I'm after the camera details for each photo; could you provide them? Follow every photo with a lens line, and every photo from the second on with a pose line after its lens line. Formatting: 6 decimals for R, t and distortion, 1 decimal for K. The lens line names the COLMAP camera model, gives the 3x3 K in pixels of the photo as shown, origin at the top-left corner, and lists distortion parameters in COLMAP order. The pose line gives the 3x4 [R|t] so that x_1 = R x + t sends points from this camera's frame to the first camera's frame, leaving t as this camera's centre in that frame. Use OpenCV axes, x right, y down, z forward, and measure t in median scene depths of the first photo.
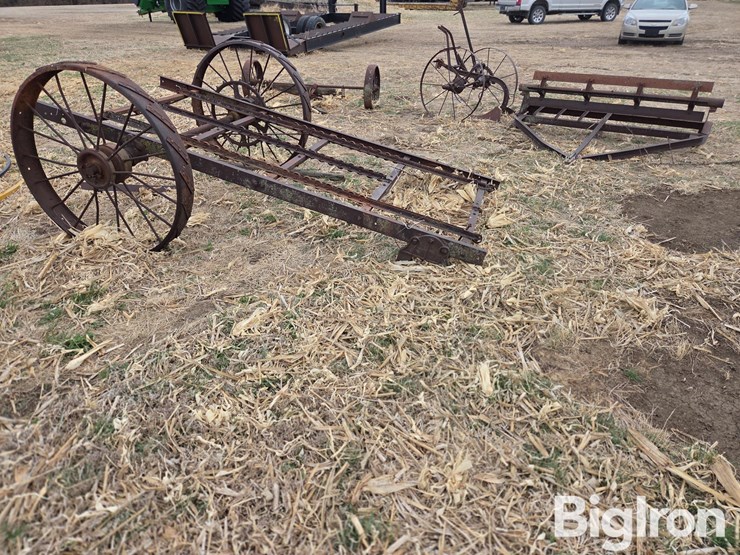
lens RADIAL K [[470.7, 0, 364.2], [0, 470.7, 278.5], [0, 0, 1]] dist [0.066023, -0.052381]
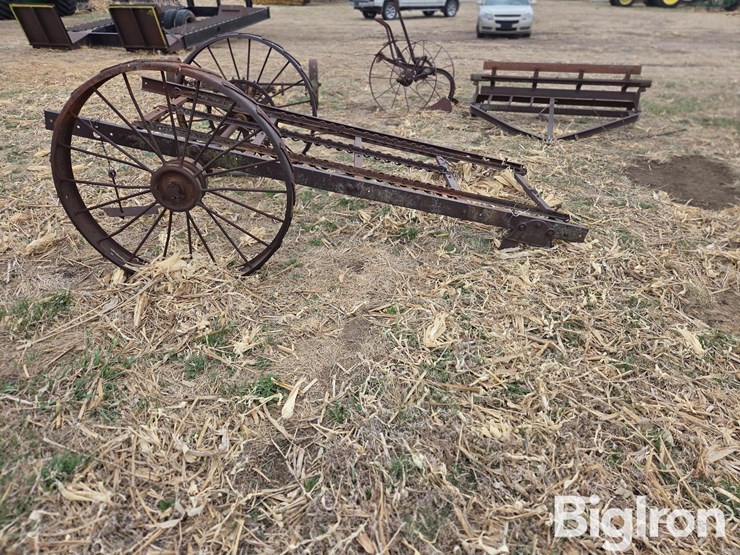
lens RADIAL K [[481.8, 0, 370.0], [0, 481.8, 277.5], [0, 0, 1]] dist [0.069621, -0.054511]
pose [[0.952297, -0.146505, 0.267707, -0.242525], [0.147770, 0.988900, 0.015529, -0.018133], [-0.267010, 0.024771, 0.963375, 0.044349]]
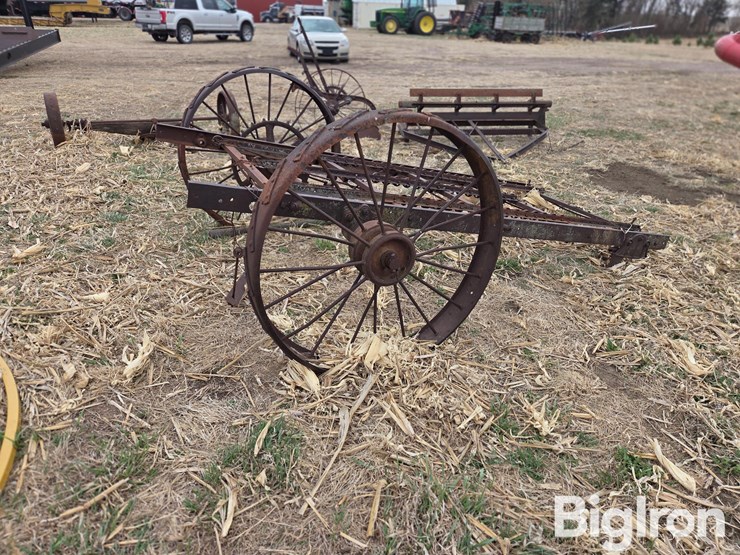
lens RADIAL K [[490.8, 0, 370.4], [0, 490.8, 281.0], [0, 0, 1]] dist [0.069608, -0.060965]
pose [[0.753234, -0.284896, 0.592851, -0.502907], [0.310068, 0.948694, 0.061947, -0.120588], [-0.580083, 0.137164, 0.802926, 0.216101]]
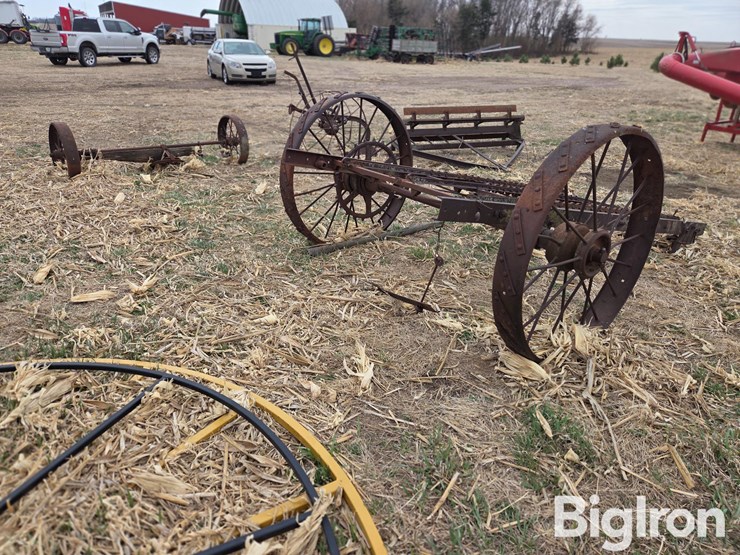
lens RADIAL K [[481.8, 0, 370.0], [0, 481.8, 277.5], [0, 0, 1]] dist [0.069621, -0.054511]
pose [[0.610148, -0.325610, 0.722286, -0.681274], [0.382428, 0.919450, 0.091438, -0.197840], [-0.693879, 0.220432, 0.685523, 0.347077]]
